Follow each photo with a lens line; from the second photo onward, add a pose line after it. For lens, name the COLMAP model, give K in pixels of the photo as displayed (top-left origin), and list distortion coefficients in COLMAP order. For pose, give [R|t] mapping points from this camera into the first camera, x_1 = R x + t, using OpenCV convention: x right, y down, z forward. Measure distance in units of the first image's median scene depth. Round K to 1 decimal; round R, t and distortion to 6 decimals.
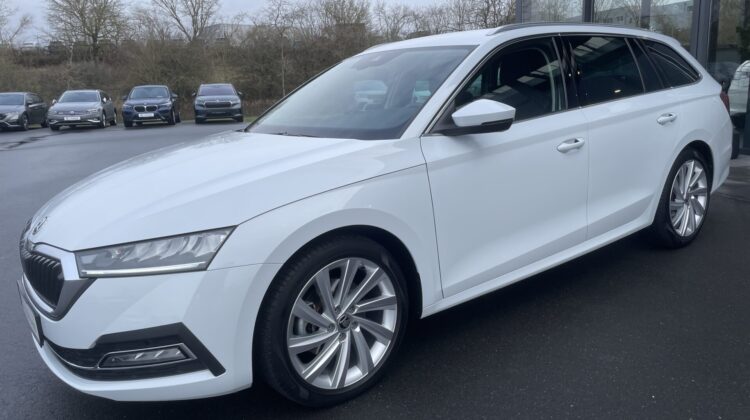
lens RADIAL K [[565.8, 0, 375.0], [0, 565.8, 210.0], [0, 0, 1]] dist [0.086071, -0.114443]
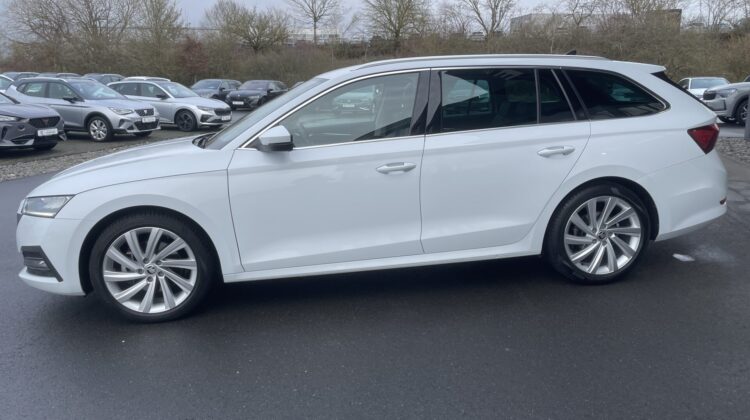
lens RADIAL K [[570.7, 0, 380.3], [0, 570.7, 211.5], [0, 0, 1]] dist [0.087543, -0.118133]
pose [[0.869336, 0.136826, -0.474904, 0.693634], [-0.128425, 0.990444, 0.050273, -0.063428], [0.477245, 0.017285, 0.878600, -0.023473]]
